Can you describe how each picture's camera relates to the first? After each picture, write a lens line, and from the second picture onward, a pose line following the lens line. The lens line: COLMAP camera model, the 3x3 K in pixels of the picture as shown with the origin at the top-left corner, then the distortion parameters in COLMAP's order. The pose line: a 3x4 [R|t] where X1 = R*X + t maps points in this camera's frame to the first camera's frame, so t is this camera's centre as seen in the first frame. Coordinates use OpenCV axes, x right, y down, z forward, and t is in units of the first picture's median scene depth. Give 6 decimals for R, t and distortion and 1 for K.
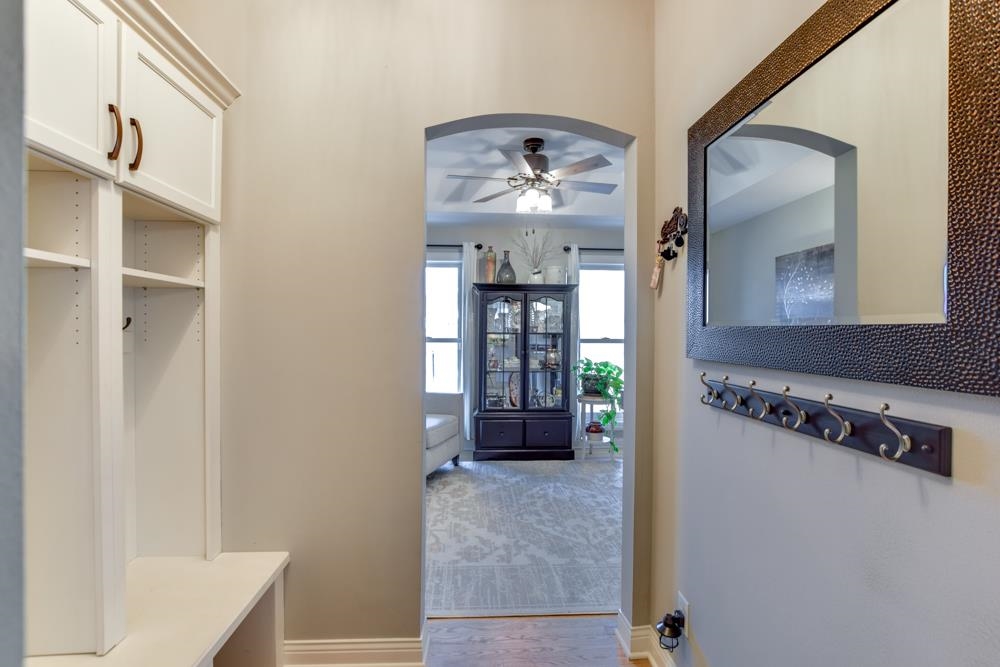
lens RADIAL K [[443.1, 0, 500.4], [0, 443.1, 334.8], [0, 0, 1]] dist [-0.000157, -0.000018]
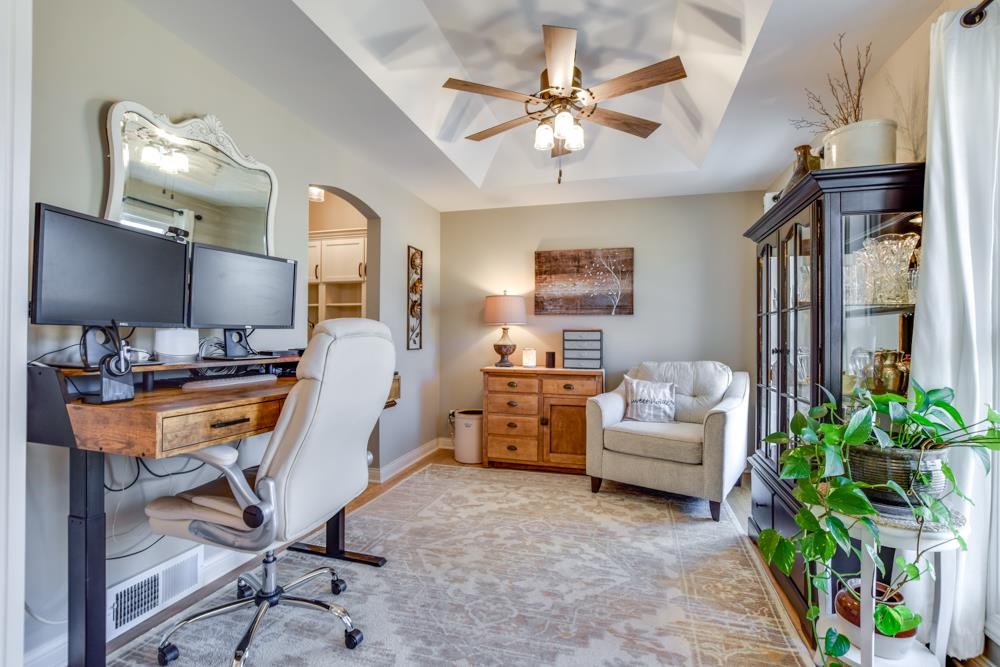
lens RADIAL K [[443.1, 0, 499.8], [0, 443.1, 333.9], [0, 0, 1]] dist [-0.000157, -0.000018]
pose [[-0.341149, -0.018652, -0.939824, 0.795901], [-0.012641, 0.999804, -0.015253, 0.045195], [0.939924, 0.006677, -0.341318, 1.169414]]
